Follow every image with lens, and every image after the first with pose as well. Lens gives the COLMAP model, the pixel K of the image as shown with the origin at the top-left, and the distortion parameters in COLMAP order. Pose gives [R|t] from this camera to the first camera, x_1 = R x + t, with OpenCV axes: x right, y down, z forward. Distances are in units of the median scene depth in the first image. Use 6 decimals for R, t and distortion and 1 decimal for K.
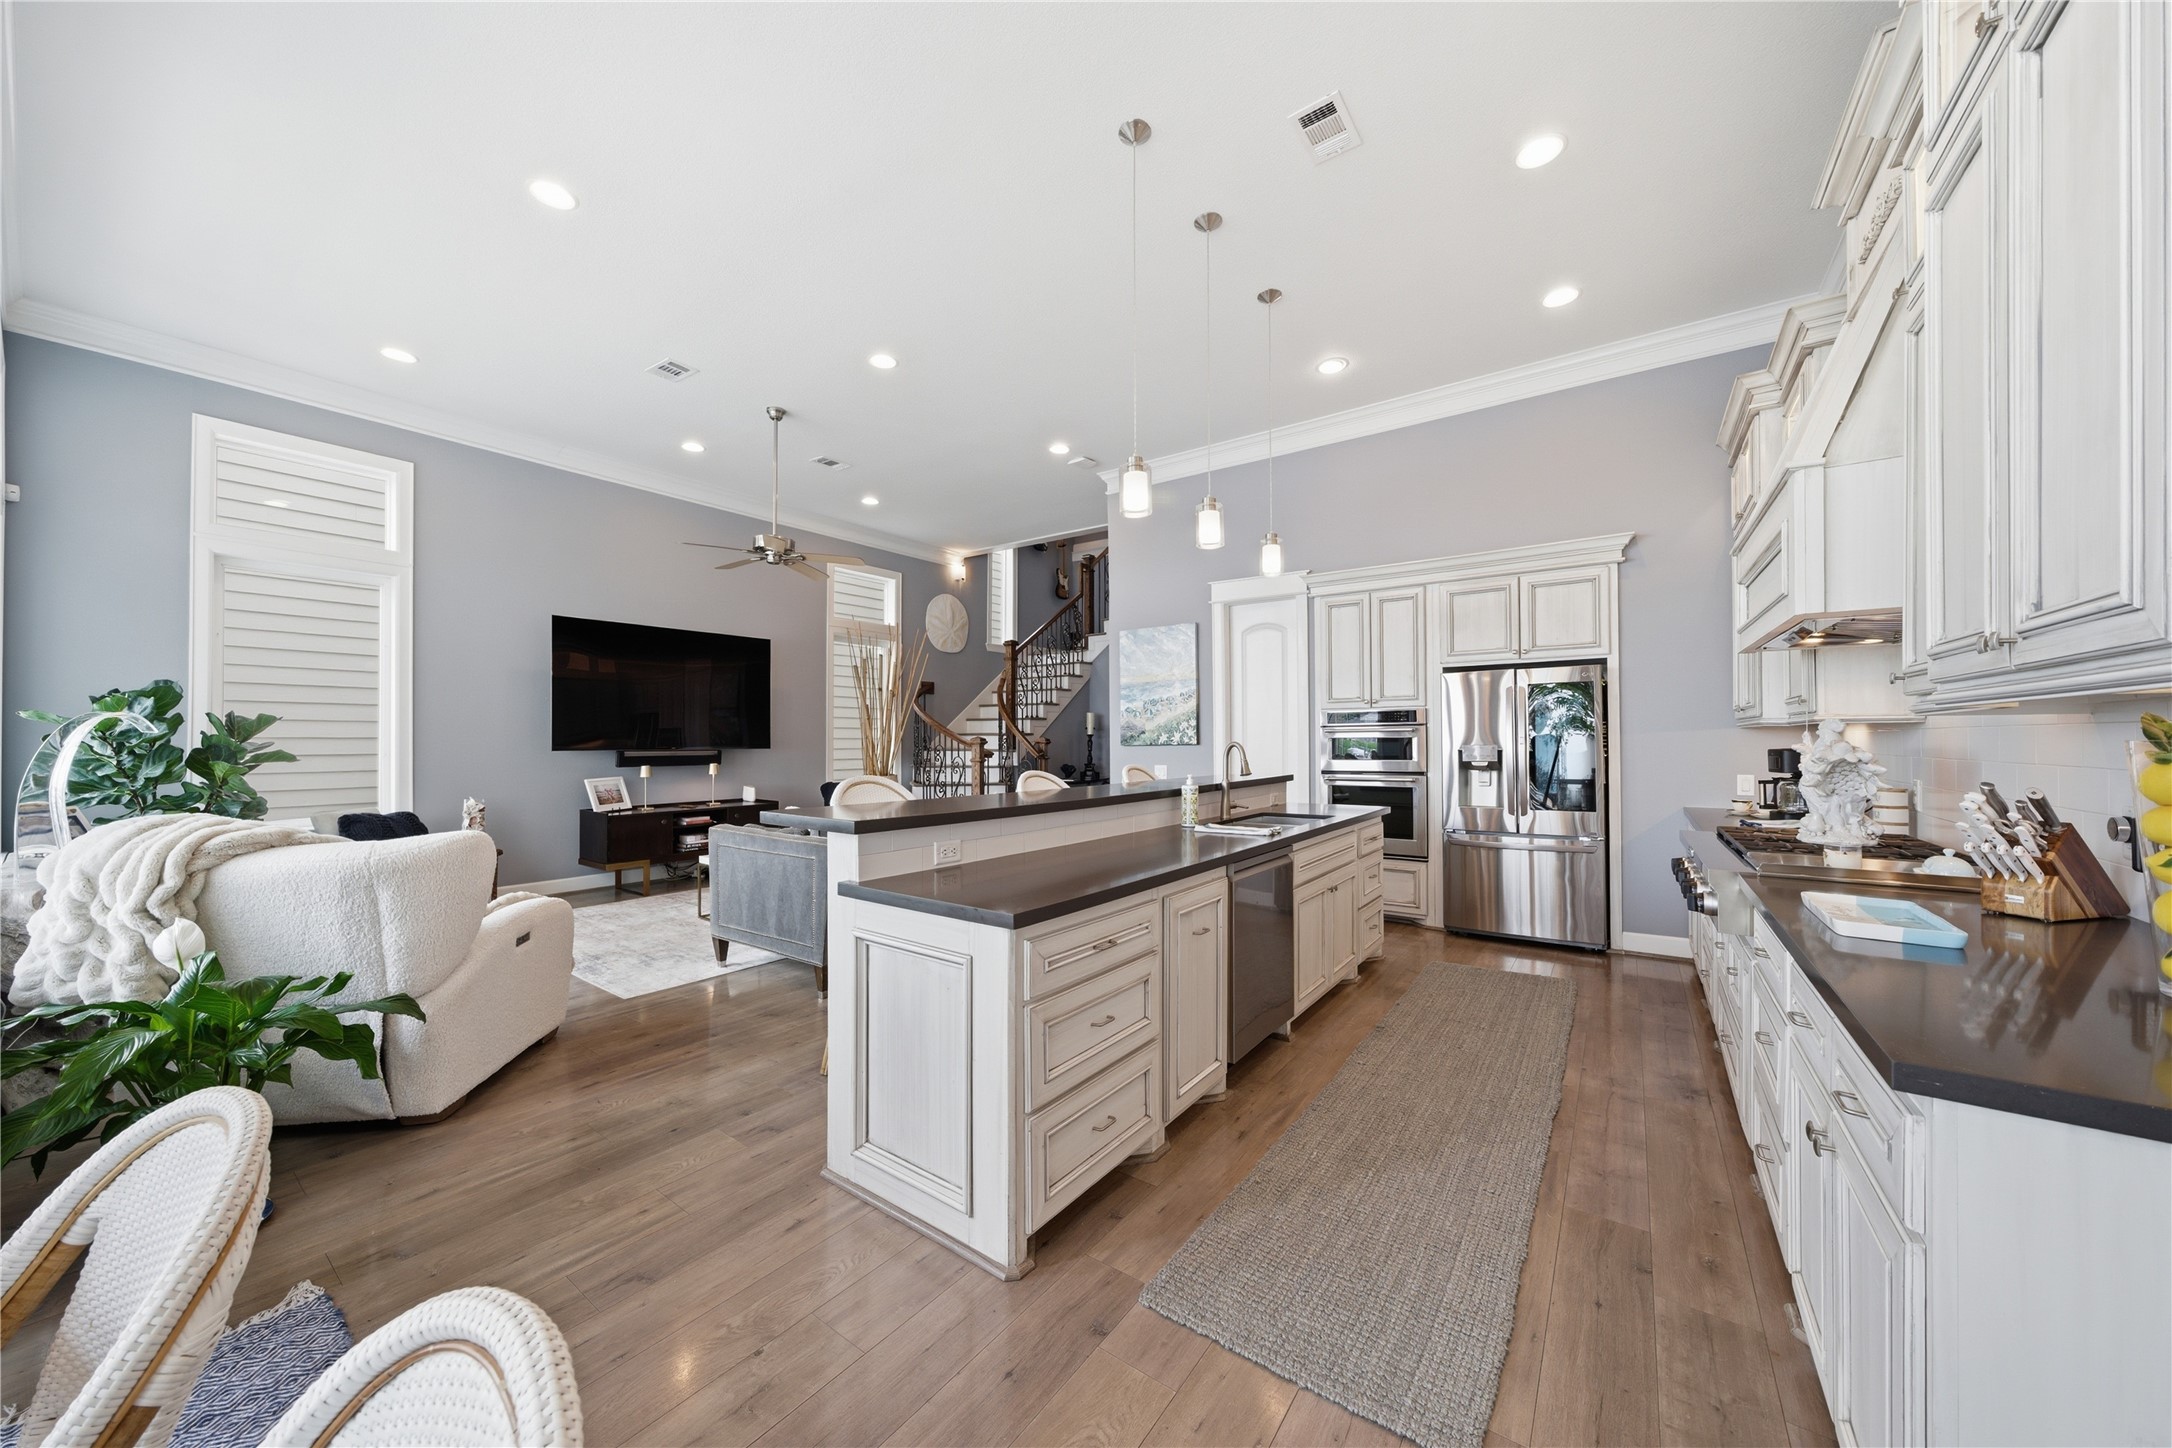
lens RADIAL K [[750.7, 0, 1083.2], [0, 750.7, 731.3], [0, 0, 1]] dist [-0.006783, 0.000137]
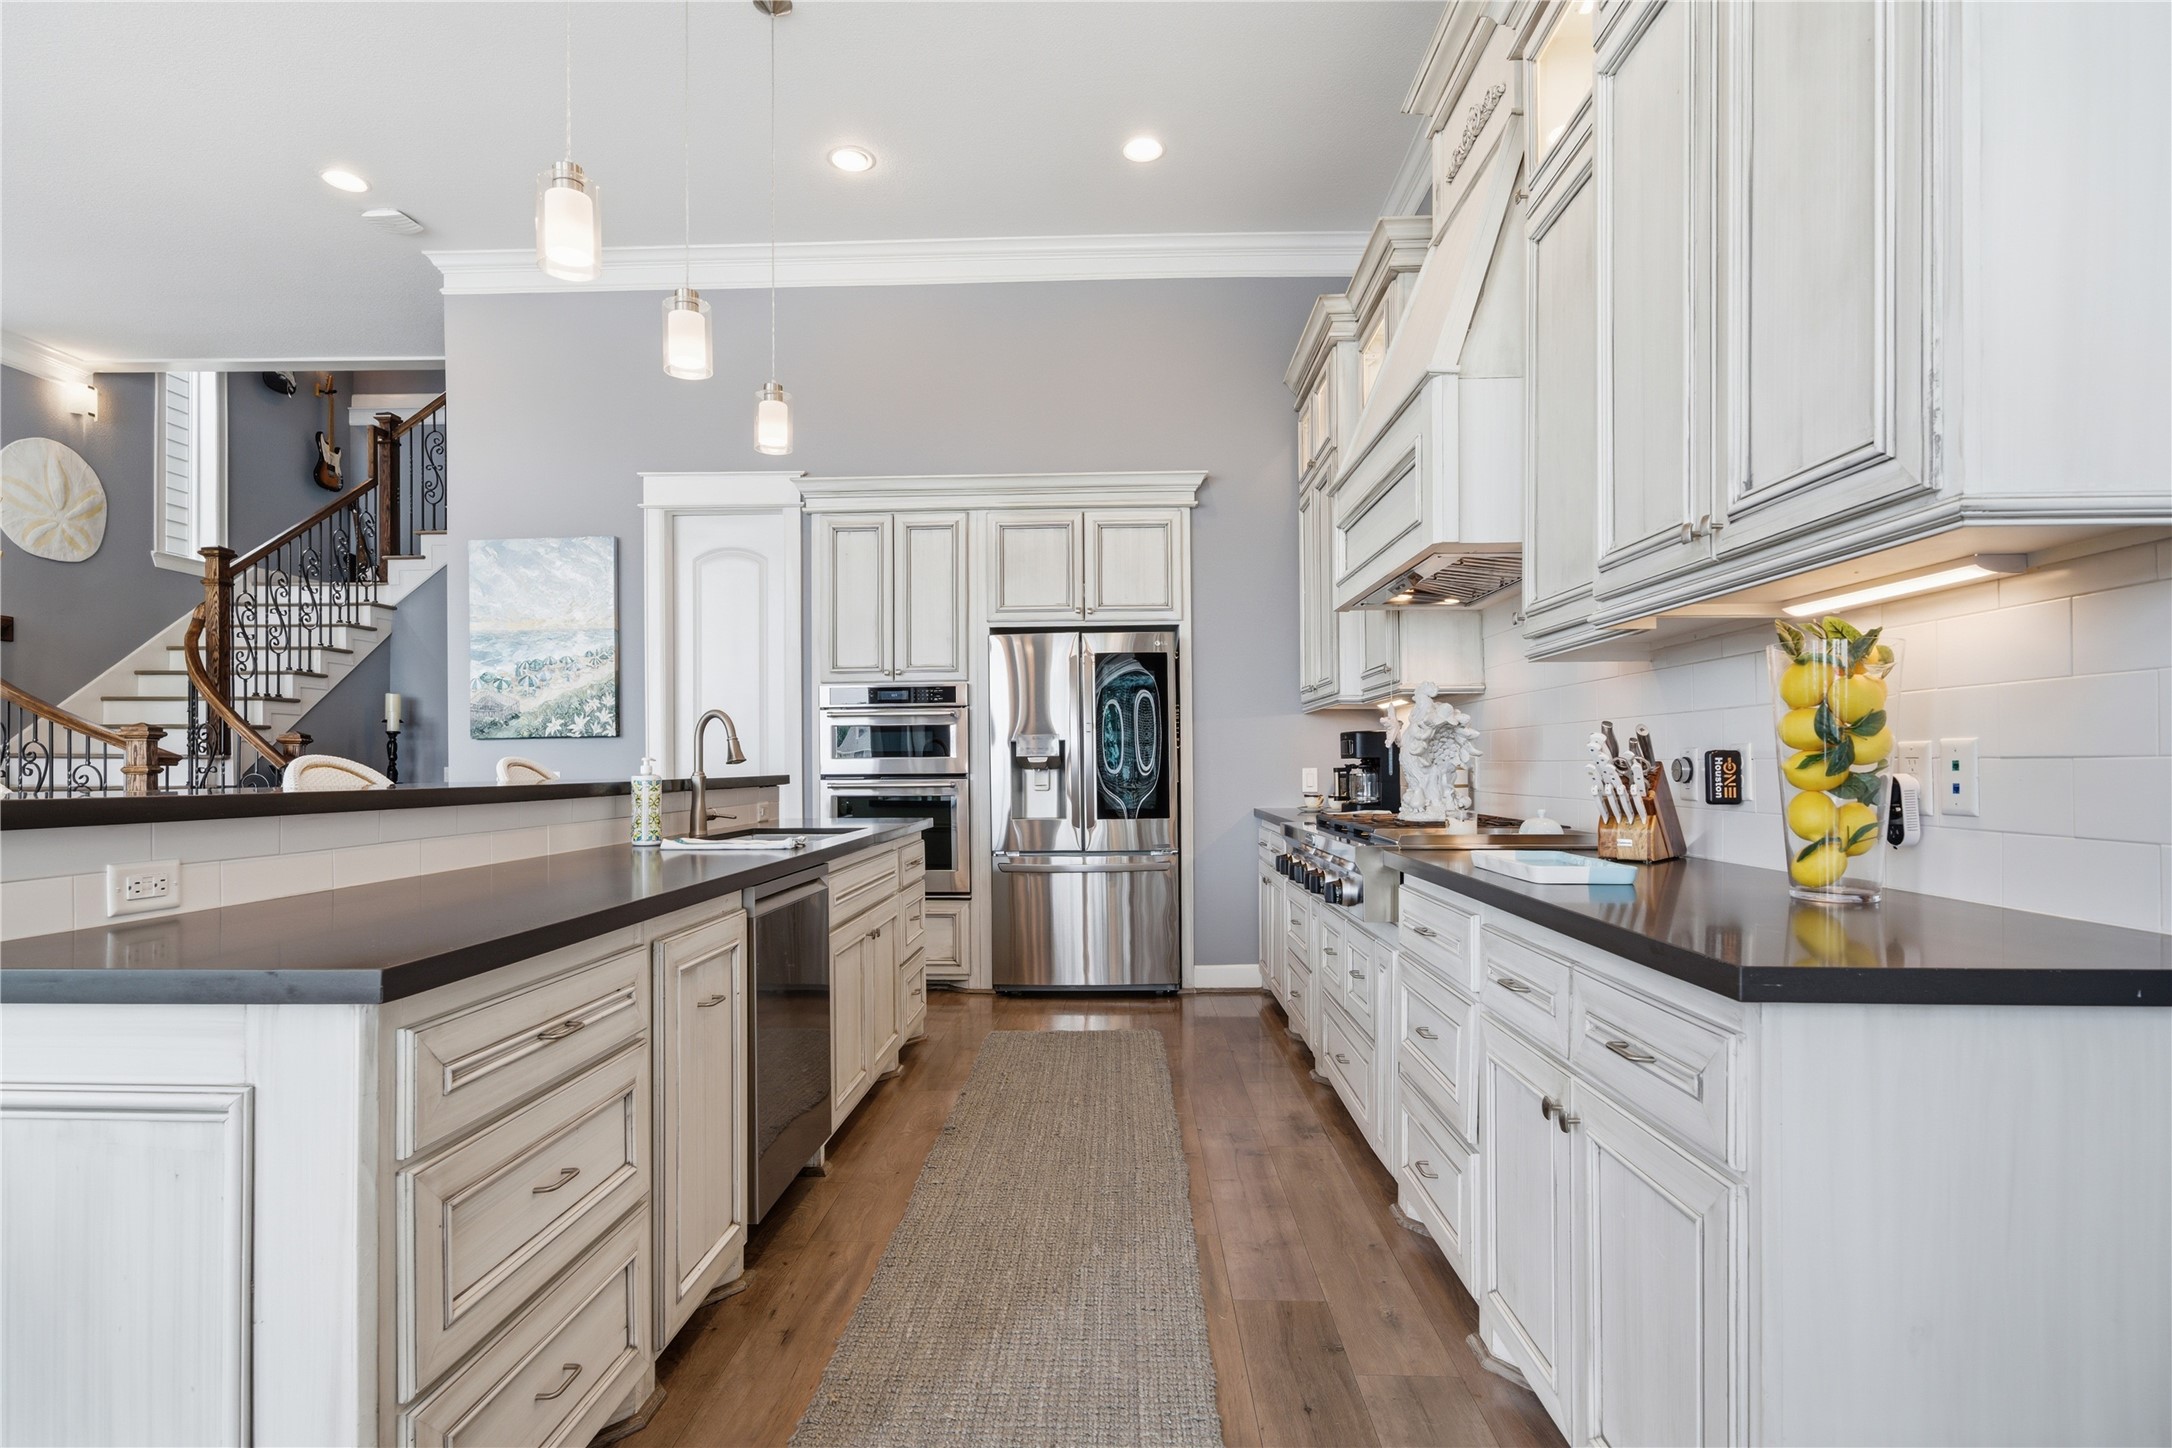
lens RADIAL K [[1102.1, 0, 1084.6], [0, 1102.1, 757.1], [0, 0, 1]] dist [-0.019605, 0.001058]
pose [[0.828622, 0.002381, 0.559803, -0.041206], [-0.003336, 0.999994, 0.000685, 0.043010], [-0.559799, -0.002435, 0.828625, 0.081726]]
